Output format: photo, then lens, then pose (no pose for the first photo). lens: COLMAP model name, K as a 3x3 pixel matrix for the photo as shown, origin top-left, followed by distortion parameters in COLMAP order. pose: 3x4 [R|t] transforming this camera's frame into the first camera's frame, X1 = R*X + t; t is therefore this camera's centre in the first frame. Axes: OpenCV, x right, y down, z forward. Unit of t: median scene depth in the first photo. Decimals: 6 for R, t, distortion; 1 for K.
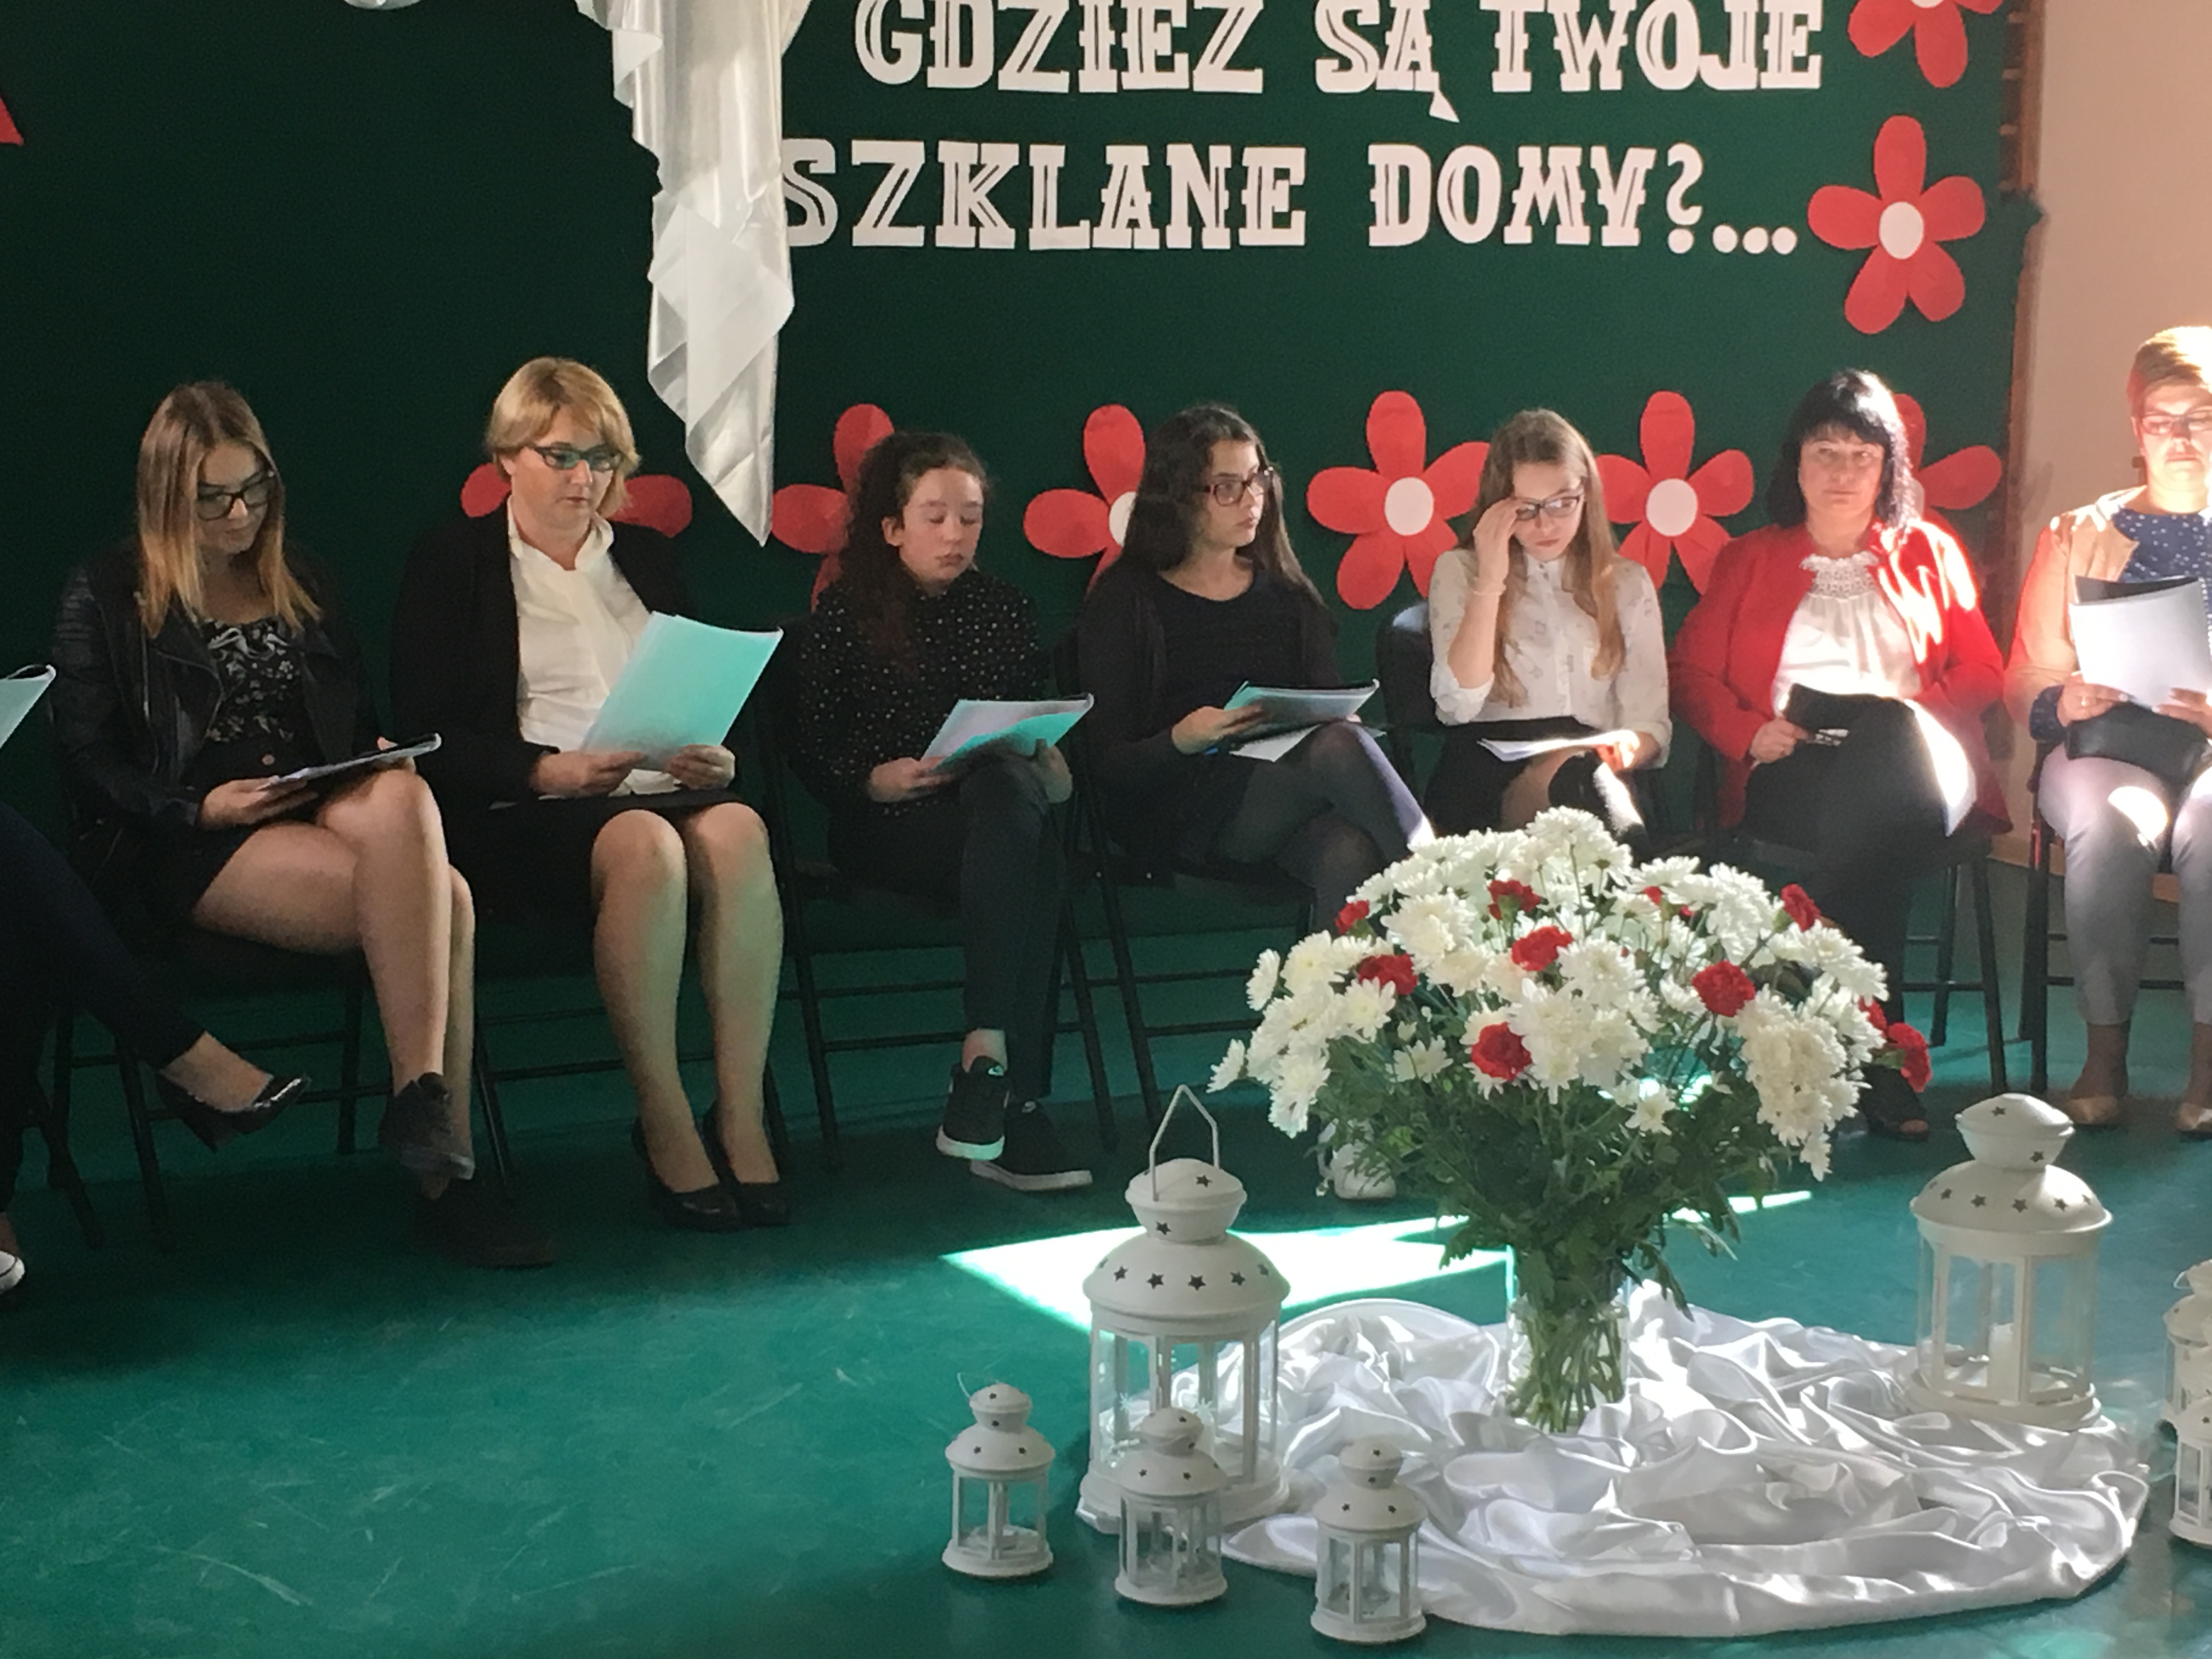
lens RADIAL K [[4193.1, 0, 1106.1], [0, 4193.1, 832.2], [0, 0, 1]] dist [-0.023524, 0.000000]
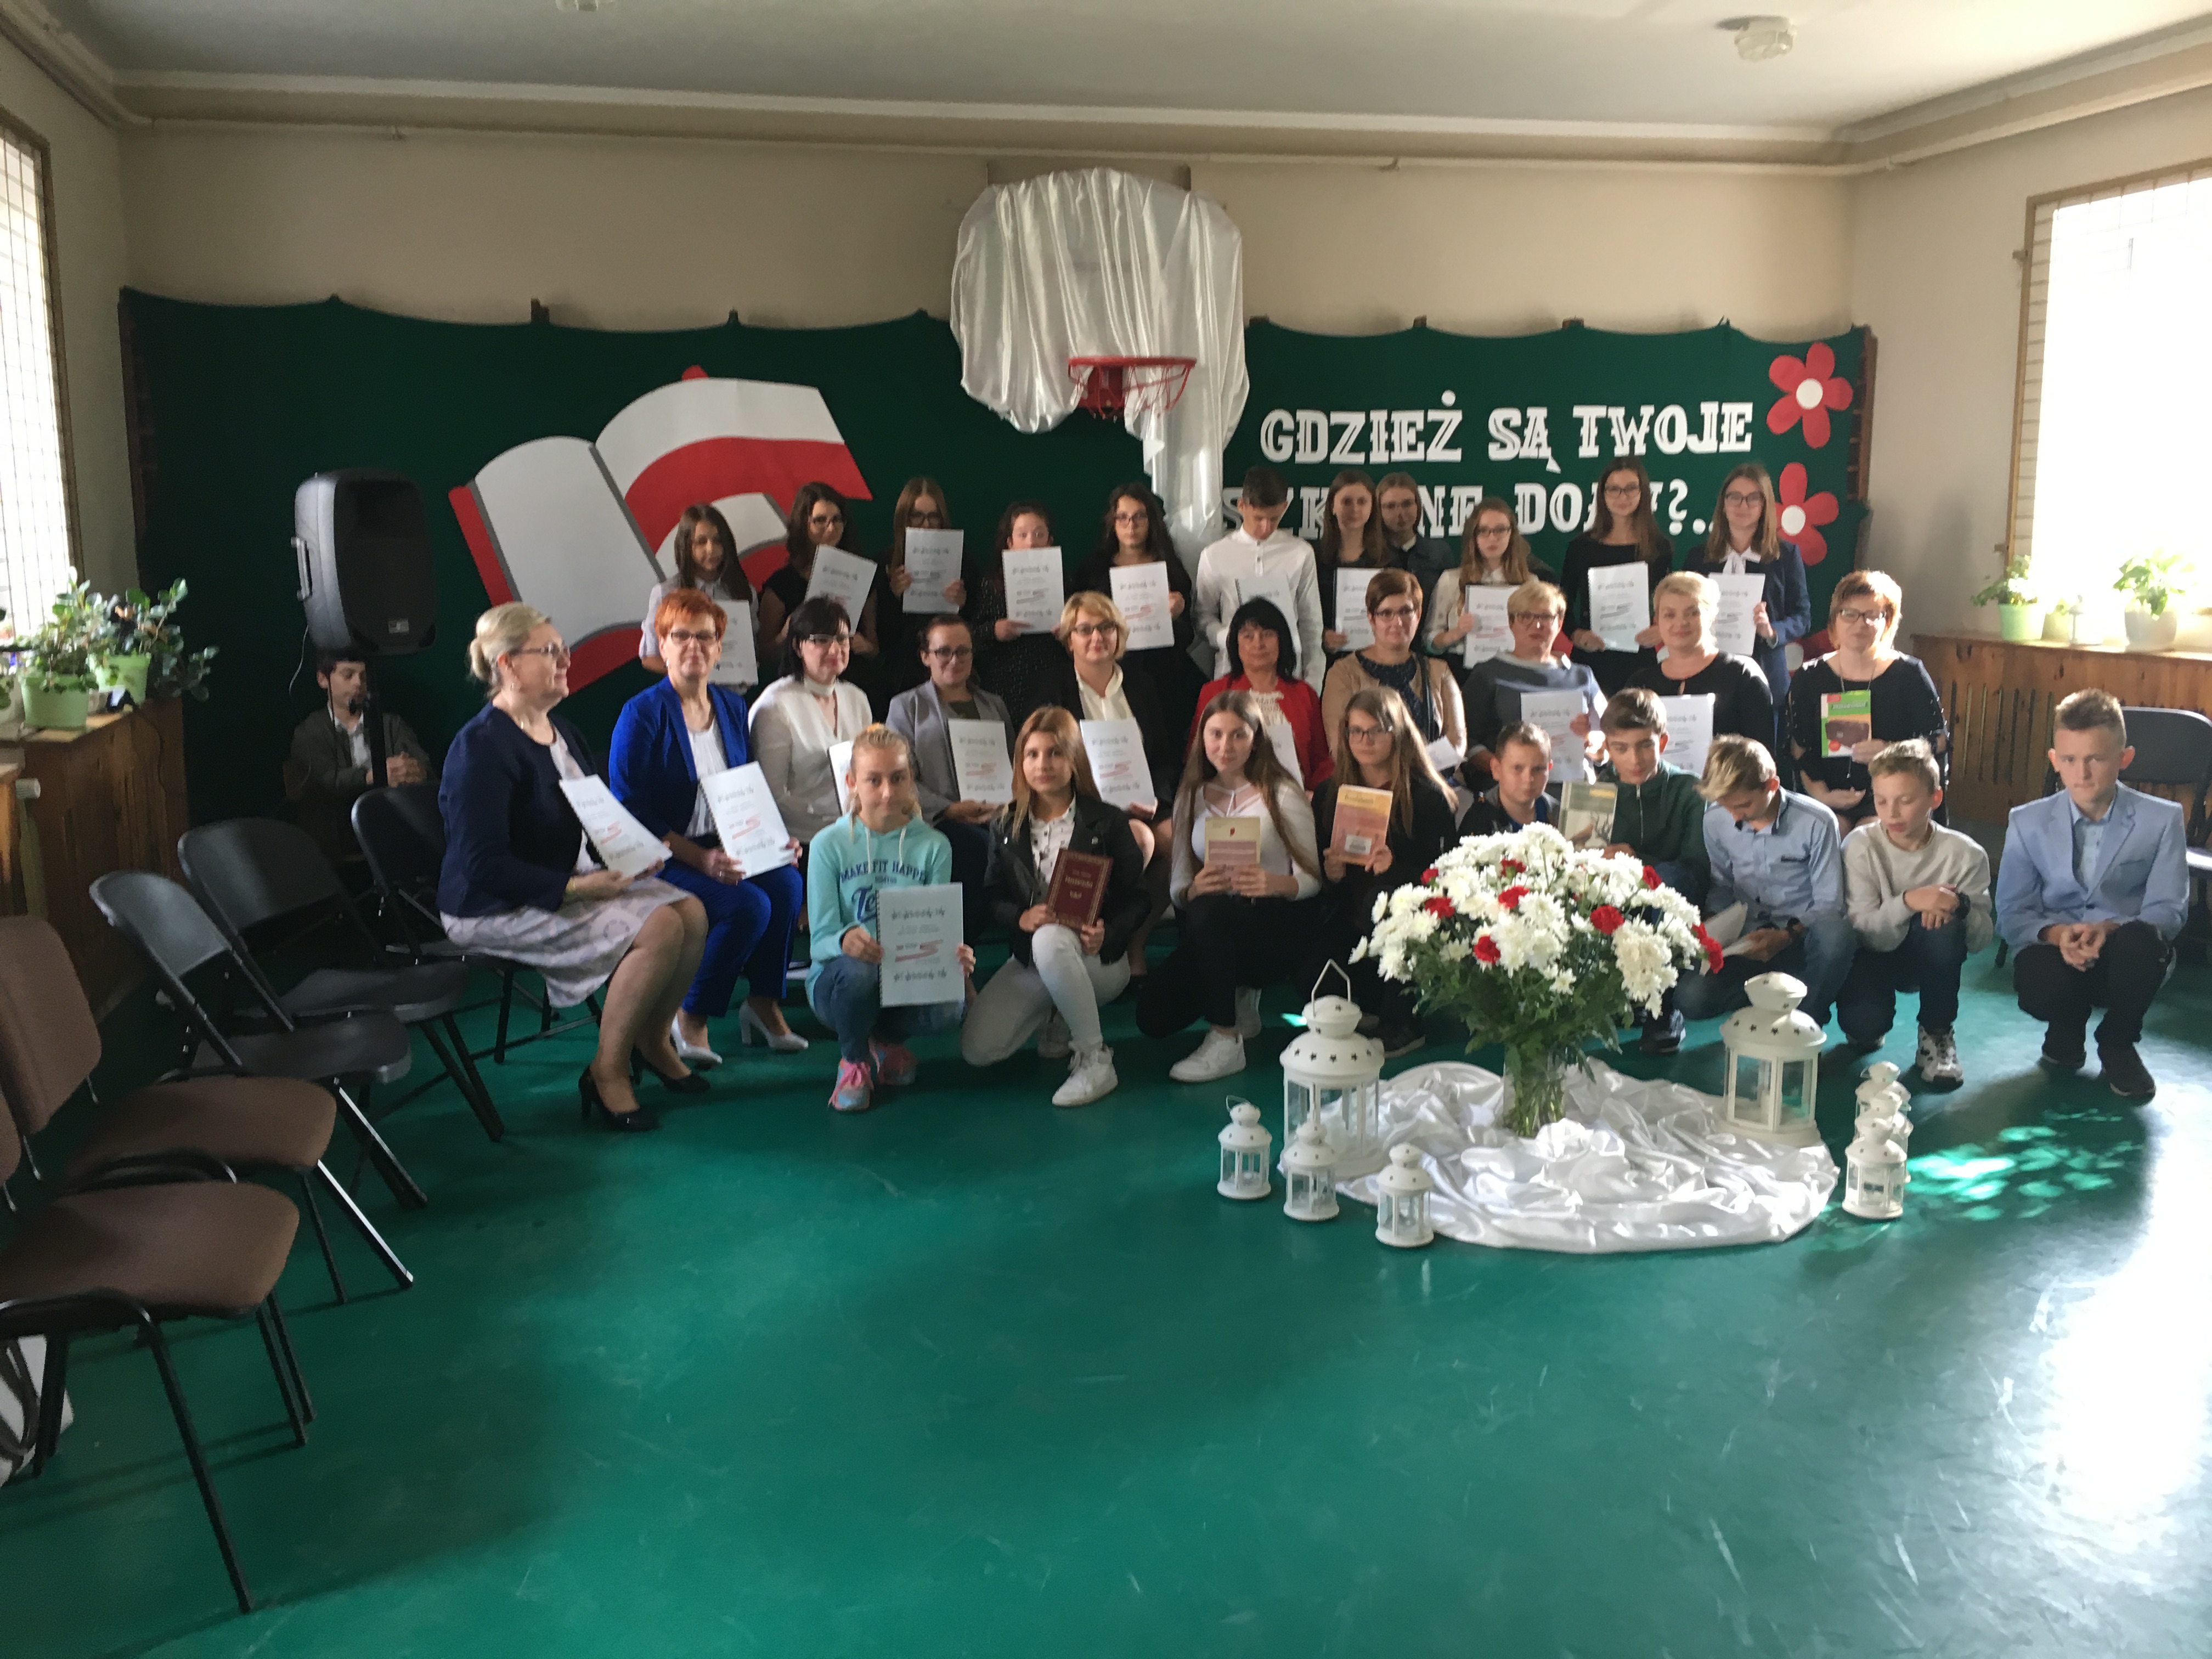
lens RADIAL K [[1899.8, 0, 1104.5], [0, 1899.8, 823.3], [0, 0, 1]] dist [0.000360, 0.010045]
pose [[0.980242, 0.012091, -0.197432, 0.087821], [-0.009164, 0.999834, 0.015734, -0.018524], [0.197589, -0.013613, 0.980190, 0.076802]]
